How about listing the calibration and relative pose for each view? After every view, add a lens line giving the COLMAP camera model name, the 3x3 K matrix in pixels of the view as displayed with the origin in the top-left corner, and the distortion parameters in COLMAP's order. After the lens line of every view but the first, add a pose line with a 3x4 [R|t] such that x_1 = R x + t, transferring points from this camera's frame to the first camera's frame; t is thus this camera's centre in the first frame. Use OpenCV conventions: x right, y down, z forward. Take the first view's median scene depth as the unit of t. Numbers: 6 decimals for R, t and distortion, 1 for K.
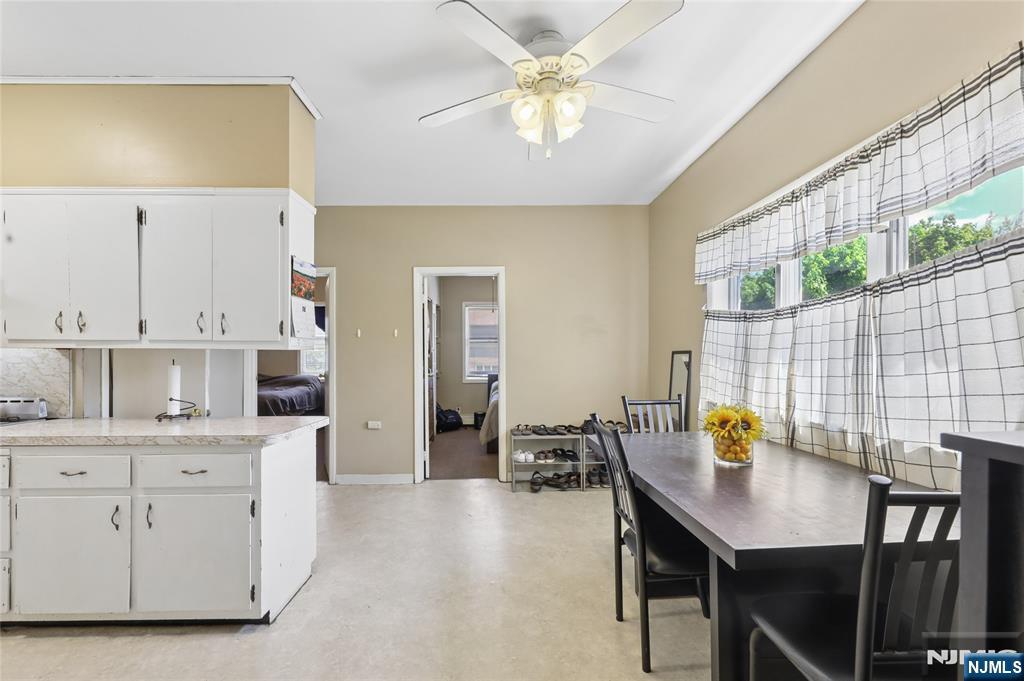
lens RADIAL K [[428.7, 0, 500.7], [0, 428.7, 356.6], [0, 0, 1]] dist [-0.002771, -0.000244]
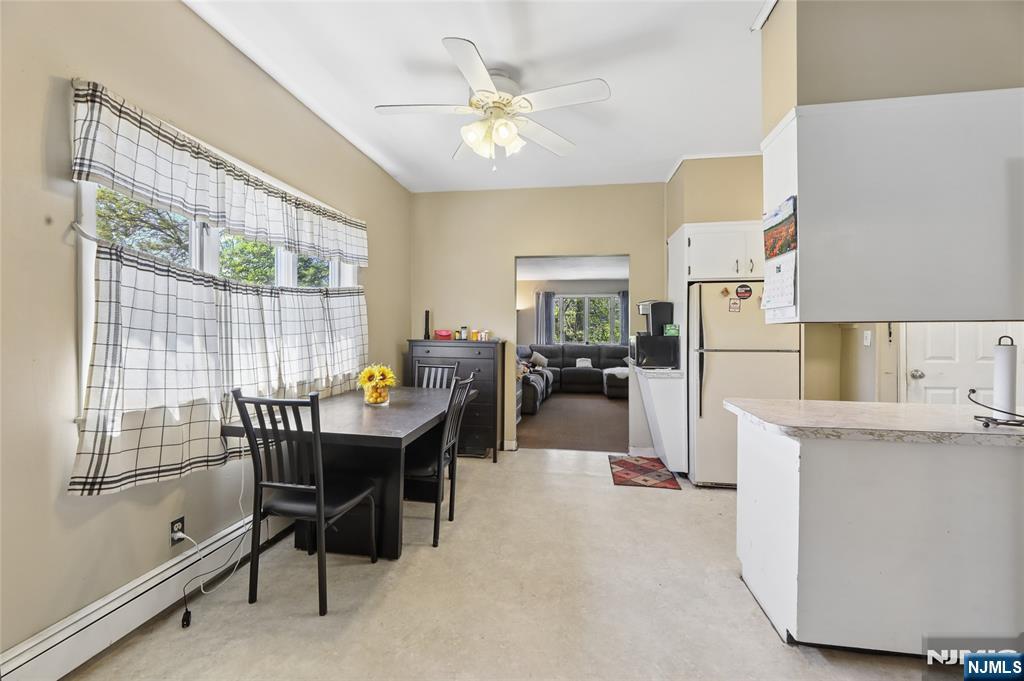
lens RADIAL K [[418.2, 0, 508.7], [0, 418.2, 329.9], [0, 0, 1]] dist [-0.003987, -0.000210]
pose [[-0.983847, -0.000280, 0.179009, -0.119070], [-0.001021, 0.999991, -0.004048, -0.000688], [-0.179006, -0.004165, -0.983839, 1.794825]]
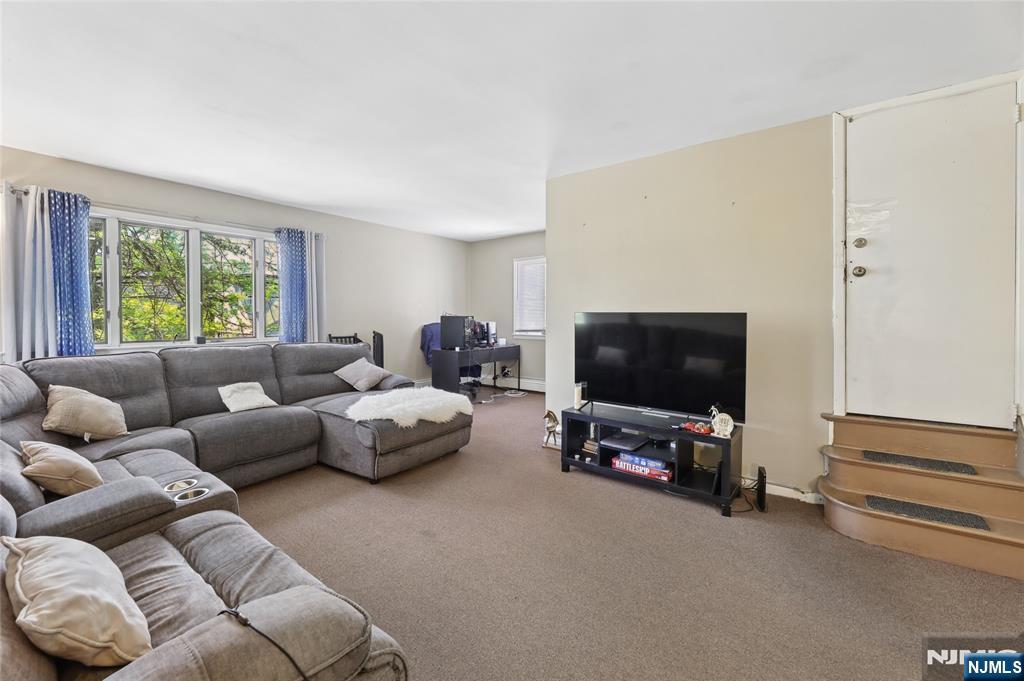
lens RADIAL K [[420.3, 0, 510.6], [0, 420.3, 319.4], [0, 0, 1]] dist [-0.002045, -0.000299]
pose [[-0.621615, 0.009398, -0.783267, 0.421045], [0.001354, 0.999939, 0.010923, 0.007613], [0.783322, 0.005729, -0.621590, -0.393266]]
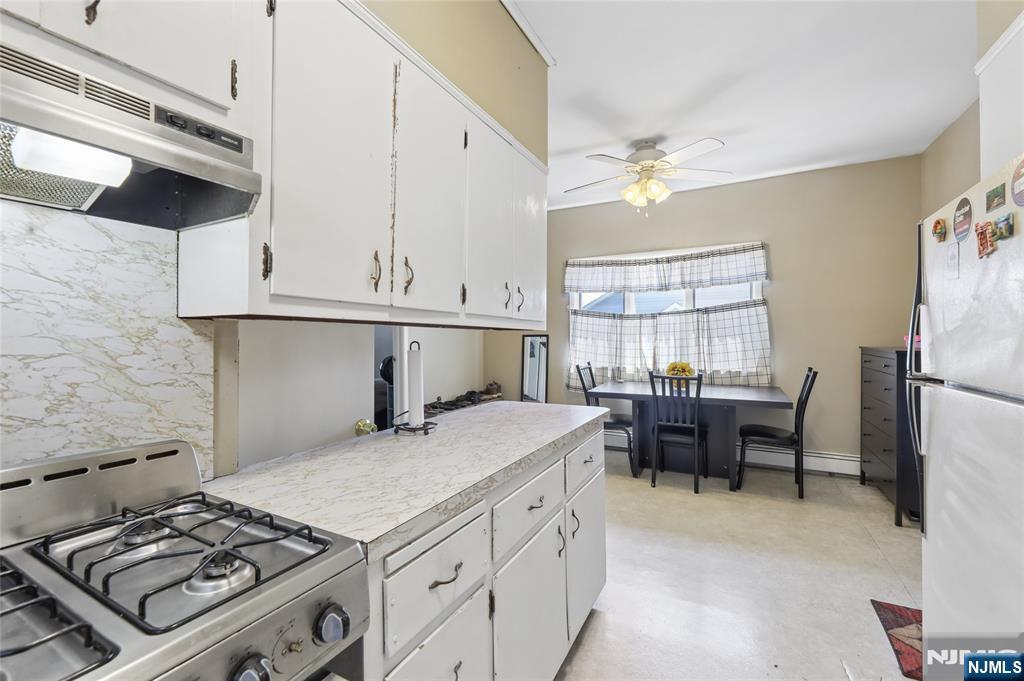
lens RADIAL K [[424.6, 0, 512.6], [0, 424.6, 334.9], [0, 0, 1]] dist [-0.001728, -0.000422]
pose [[0.486422, 0.008083, 0.873687, -1.284692], [0.003313, 0.999933, -0.011096, 0.004085], [-0.873718, 0.008292, 0.486363, 0.545497]]
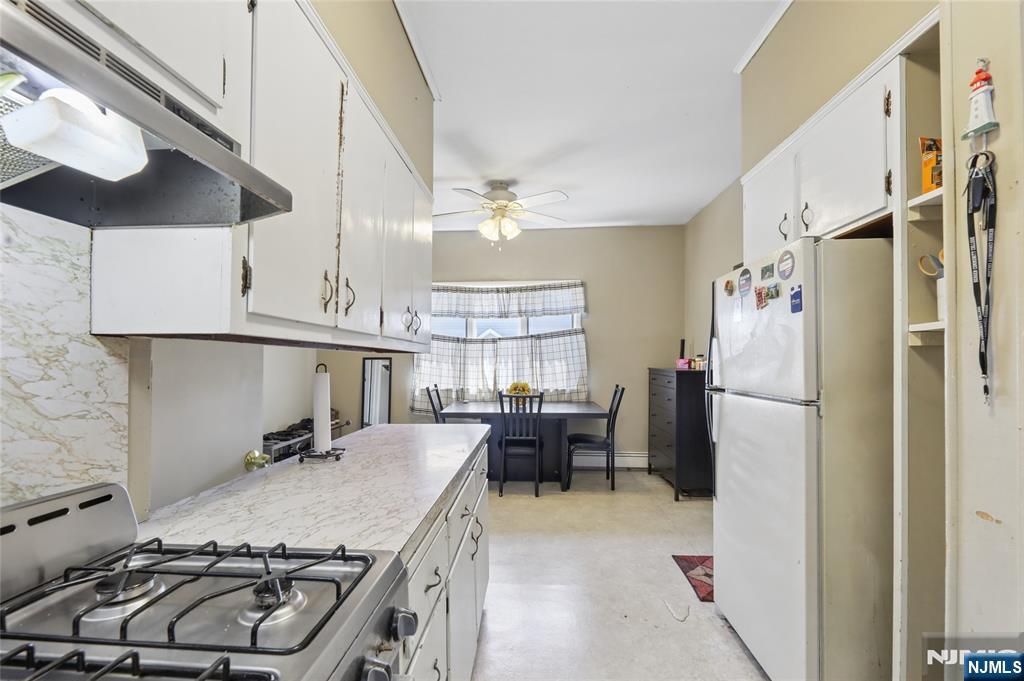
lens RADIAL K [[428.7, 0, 500.7], [0, 428.7, 356.6], [0, 0, 1]] dist [-0.002771, -0.000244]
pose [[0.098874, 0.012274, 0.995024, -1.388876], [0.003311, 0.999914, -0.012664, 0.004538], [-0.995094, 0.004547, 0.098825, 0.675801]]
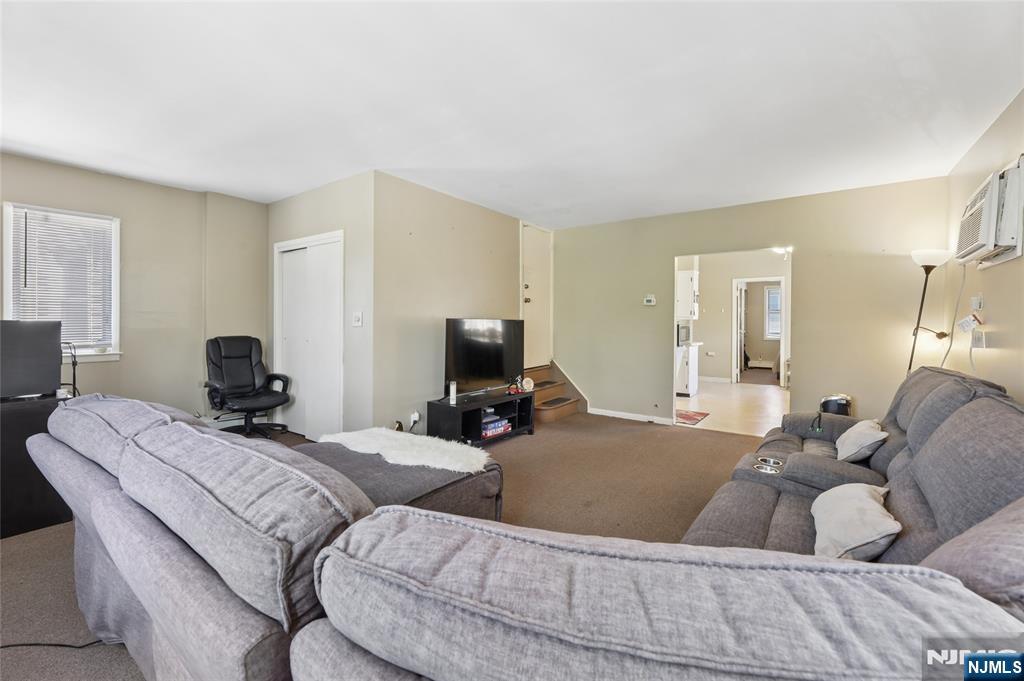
lens RADIAL K [[420.3, 0, 514.4], [0, 420.3, 325.5], [0, 0, 1]] dist [-0.002279, -0.000247]
pose [[0.797472, 0.016078, -0.603142, 0.321062], [-0.009677, 0.999857, 0.013859, 0.002117], [0.603279, -0.005216, 0.797513, -2.210712]]
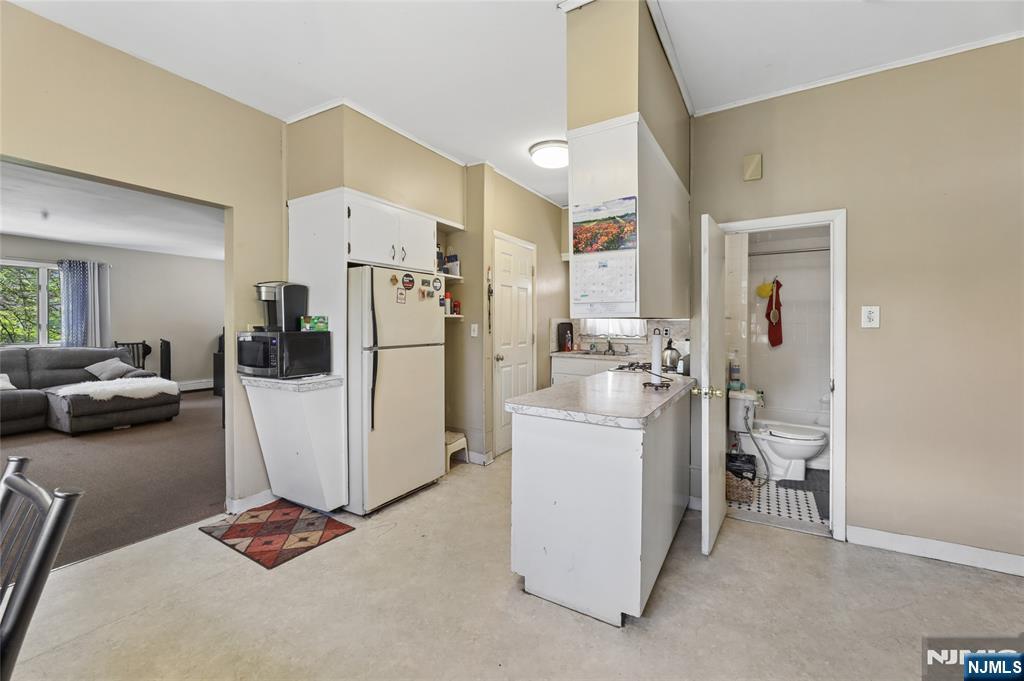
lens RADIAL K [[420.3, 0, 514.4], [0, 420.3, 325.5], [0, 0, 1]] dist [-0.002279, -0.000247]
pose [[-0.528464, 0.004364, -0.848945, 0.261591], [0.001398, 0.999990, 0.004270, -0.005531], [0.848955, 0.001070, -0.528464, 1.252797]]
